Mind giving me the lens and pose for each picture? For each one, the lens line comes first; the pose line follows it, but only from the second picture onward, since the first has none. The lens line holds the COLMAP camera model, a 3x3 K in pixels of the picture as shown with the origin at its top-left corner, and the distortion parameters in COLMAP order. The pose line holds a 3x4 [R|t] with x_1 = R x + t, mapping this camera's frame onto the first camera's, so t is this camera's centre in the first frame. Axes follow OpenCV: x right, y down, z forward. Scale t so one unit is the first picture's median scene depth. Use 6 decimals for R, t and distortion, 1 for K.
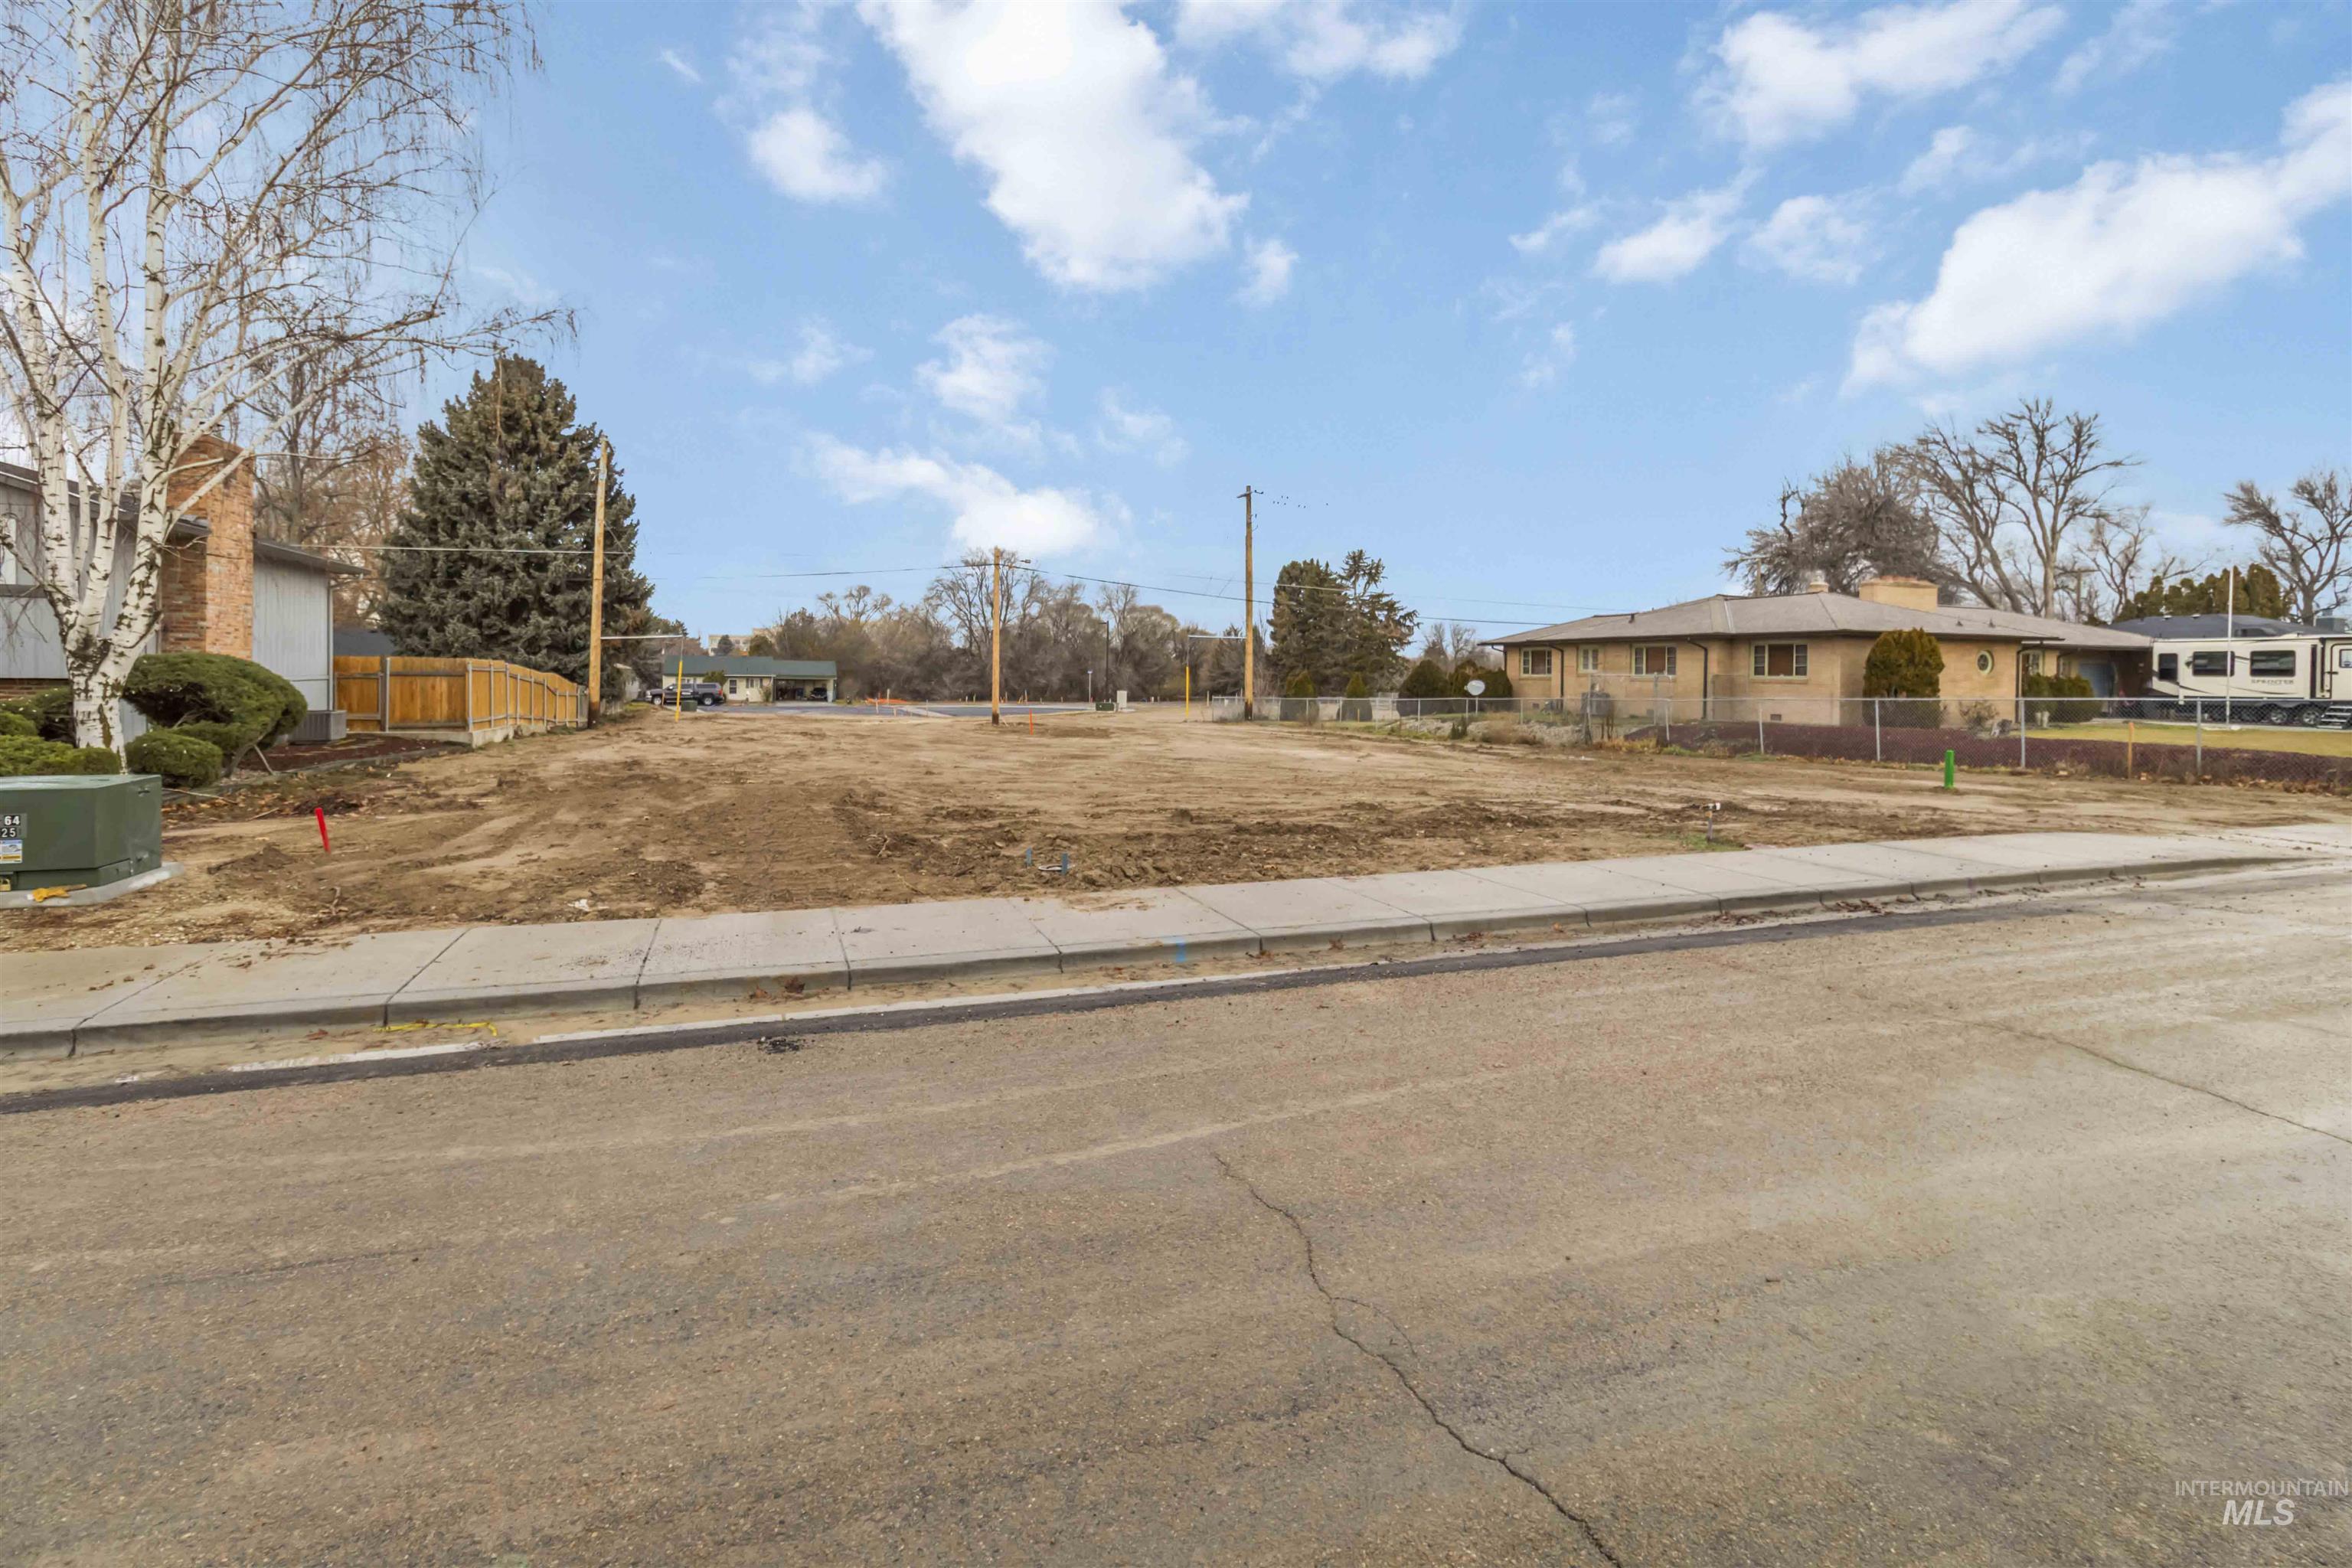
lens RADIAL K [[1131.4, 0, 1169.2], [0, 1131.4, 692.2], [0, 0, 1]] dist [-0.000869, -0.000011]
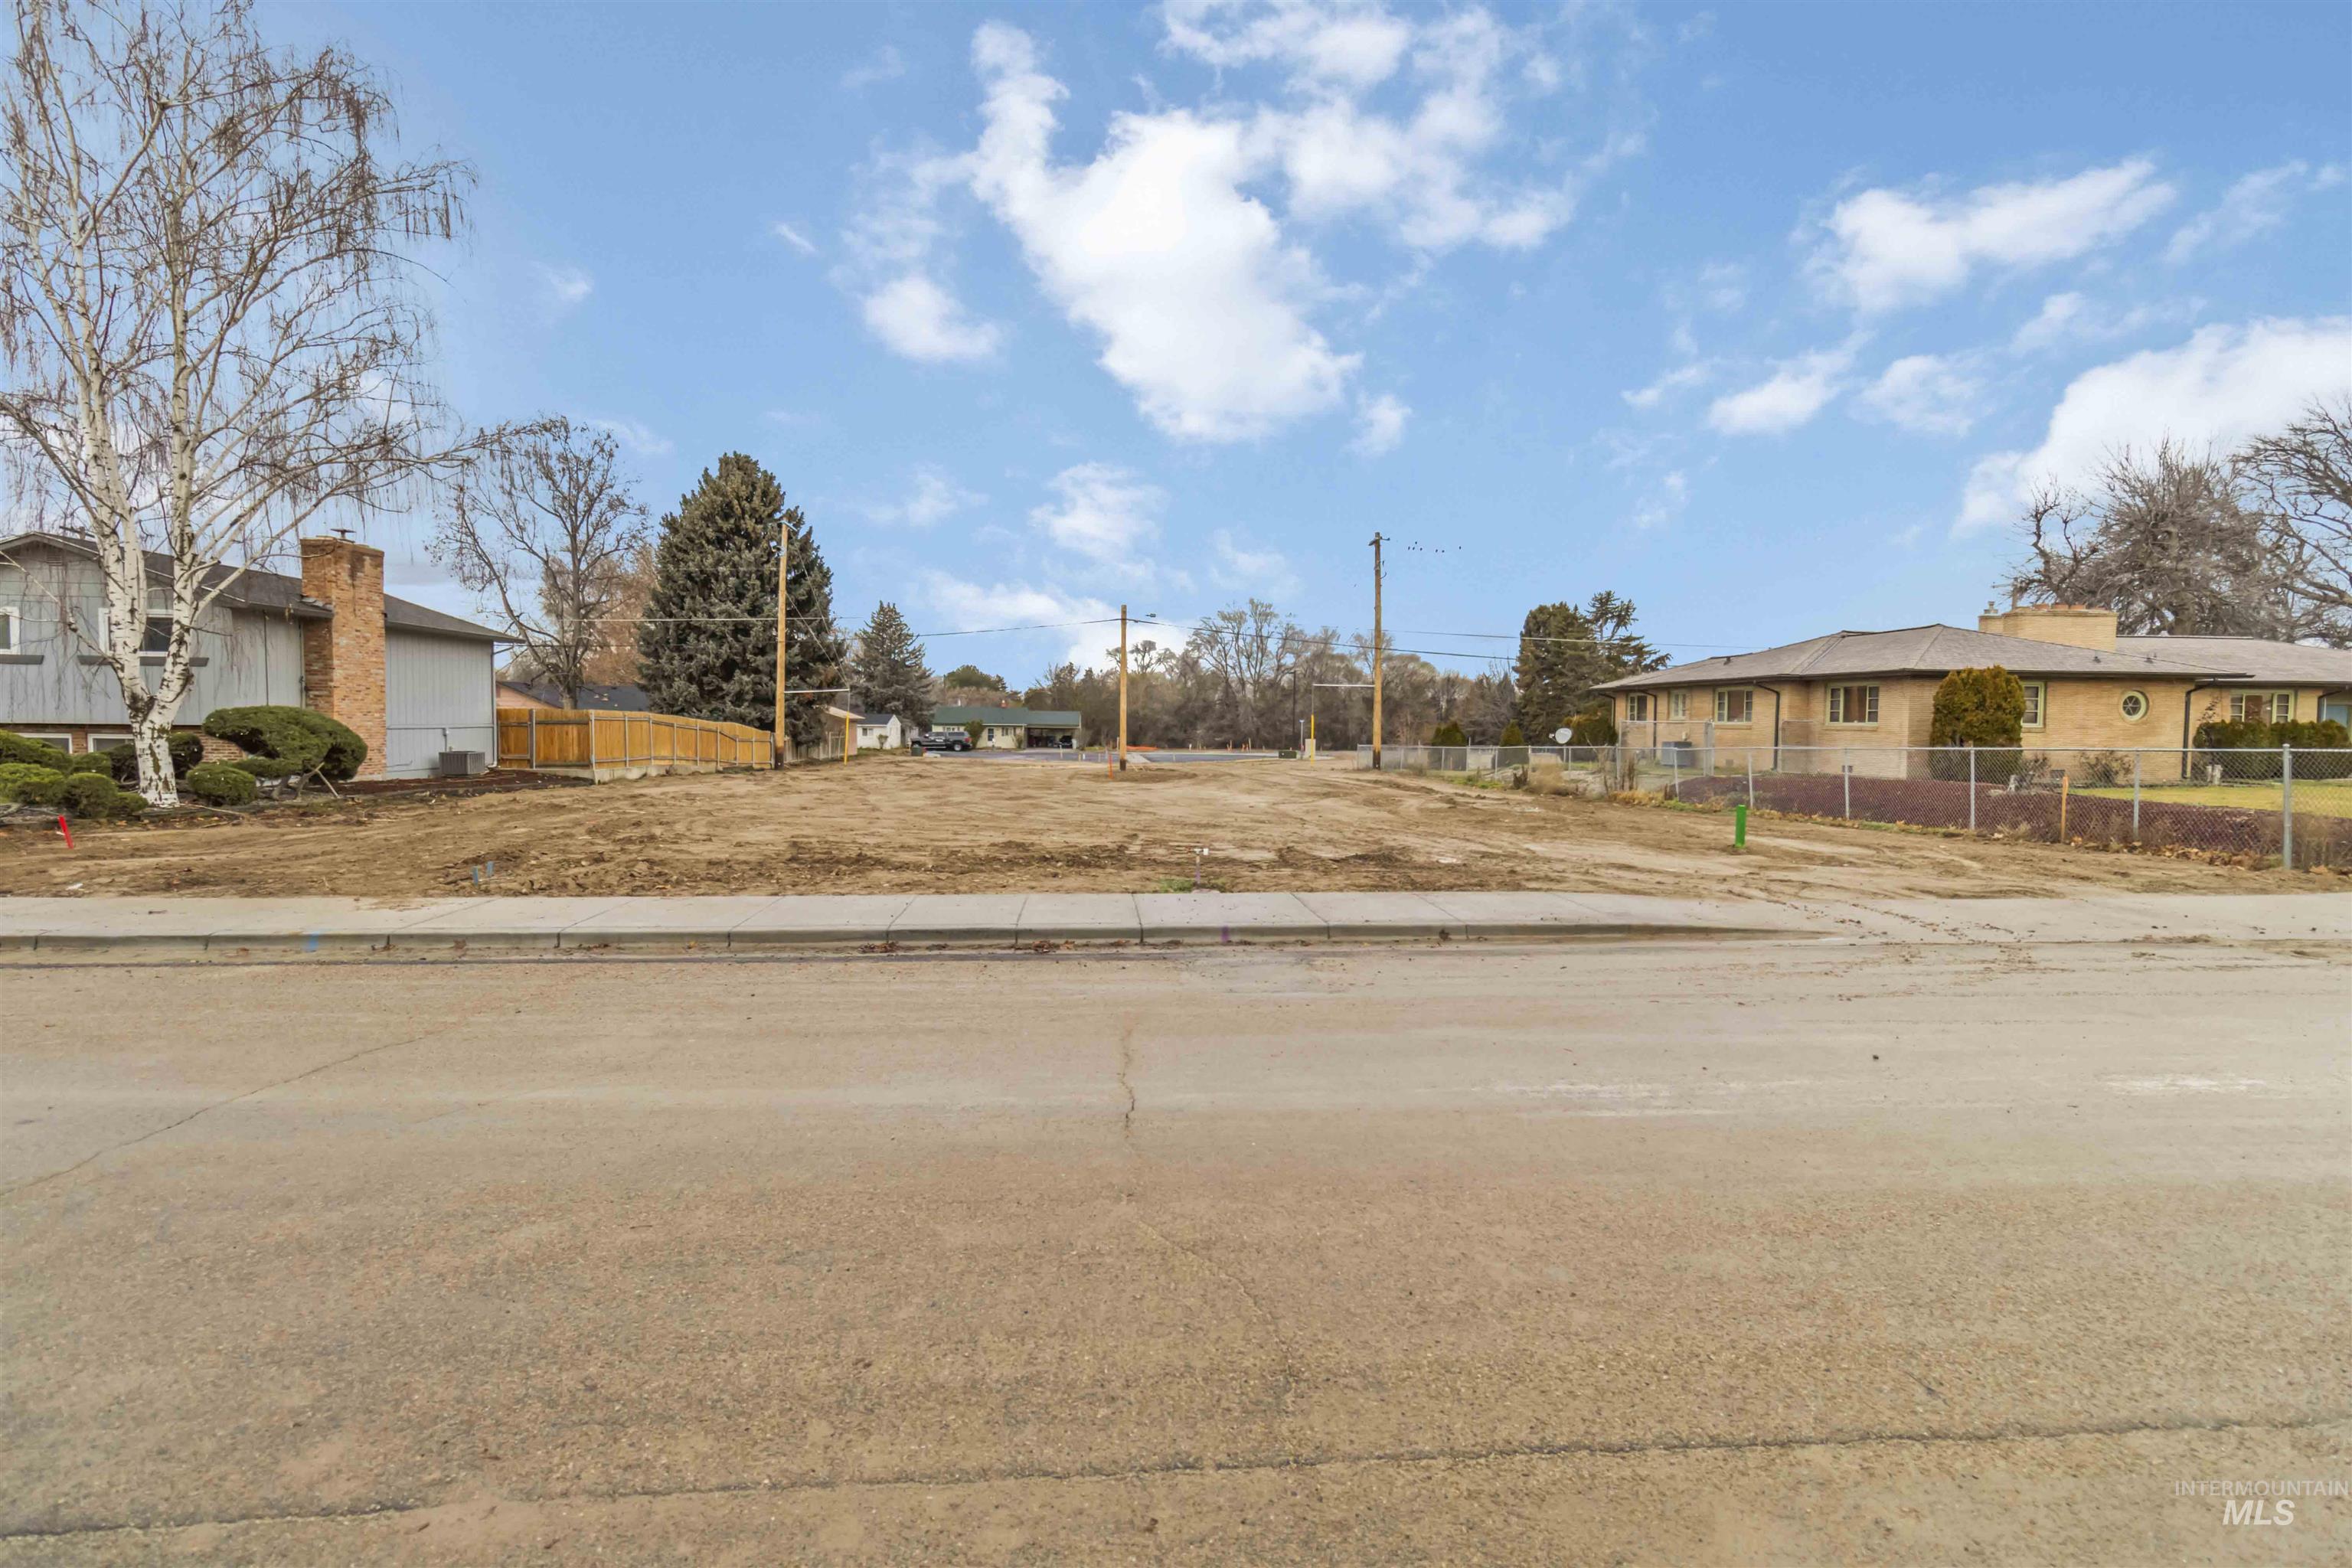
lens RADIAL K [[1094.8, 0, 1155.2], [0, 1094.8, 789.2], [0, 0, 1]] dist [0.000321, 0.000062]
pose [[0.958821, 0.015520, -0.283586, 0.180666], [-0.003046, 0.999010, 0.044374, 0.001045], [0.283994, -0.041683, 0.957920, 0.016807]]
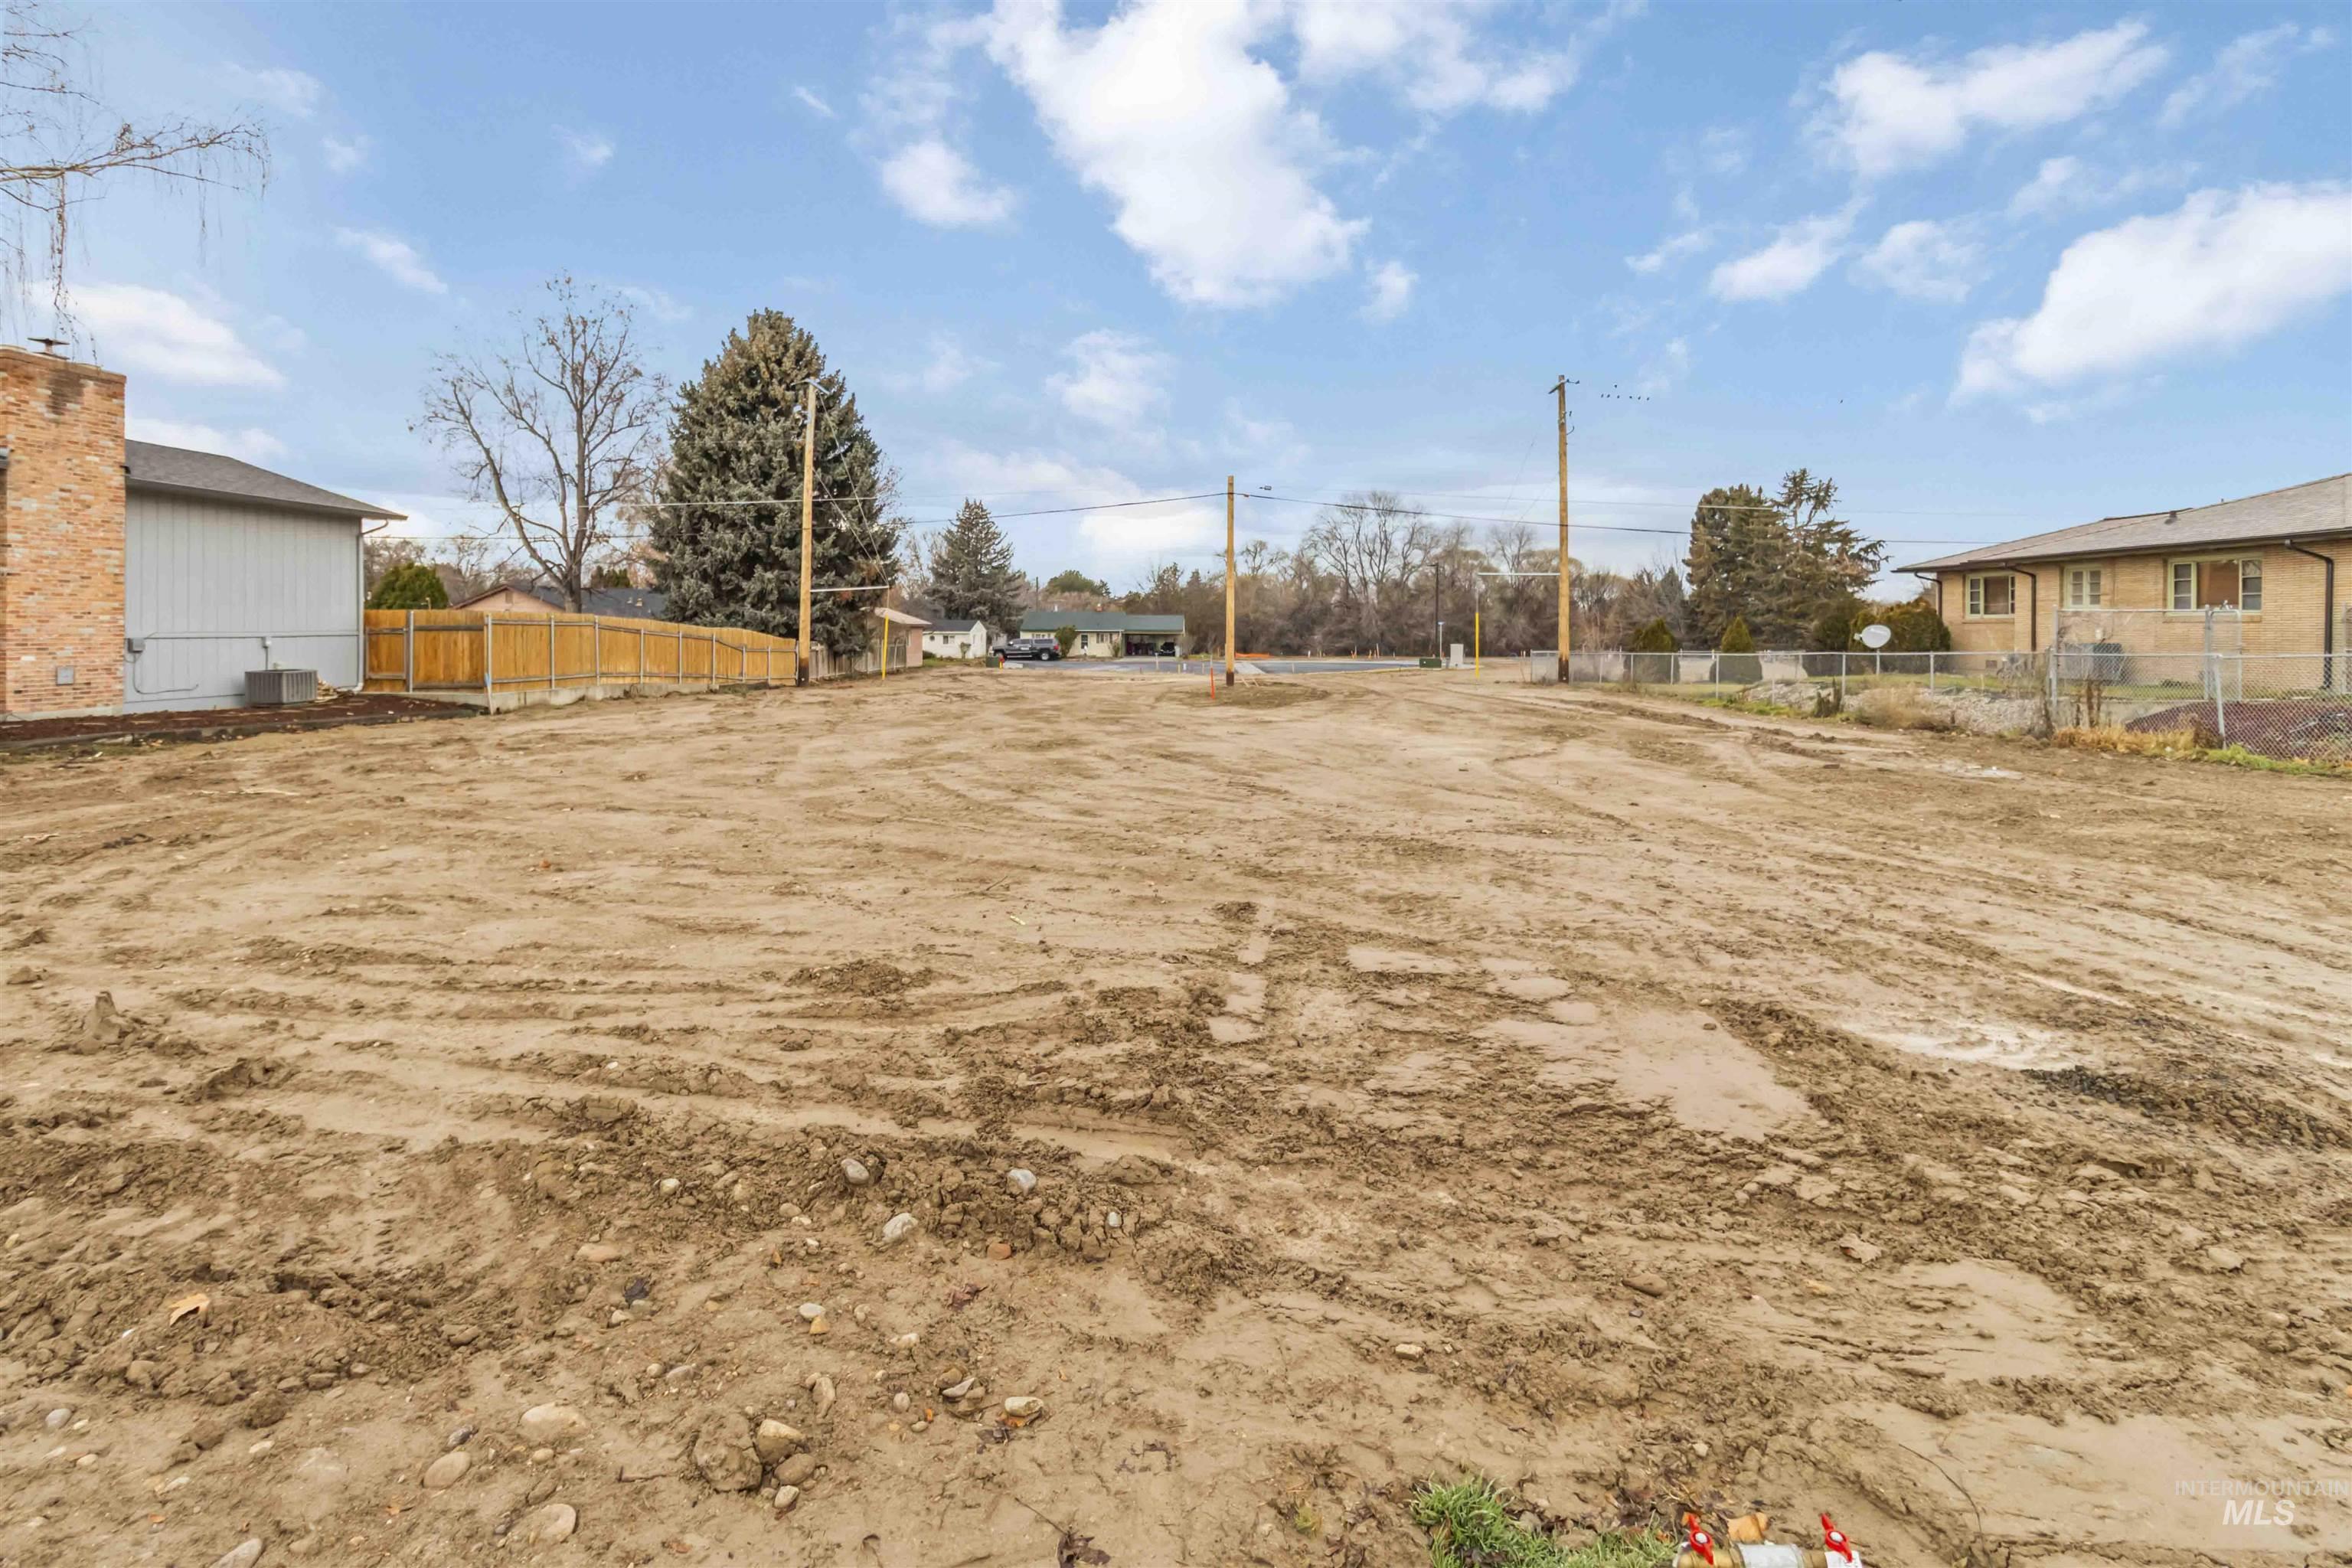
lens RADIAL K [[1131.3, 0, 1162.6], [0, 1131.3, 641.8], [0, 0, 1]] dist [0.002825, -0.000328]
pose [[0.928671, -0.005377, -0.370866, 0.117404], [0.003703, 0.999979, -0.005226, 0.000819], [0.370887, 0.003480, 0.928672, 0.217933]]
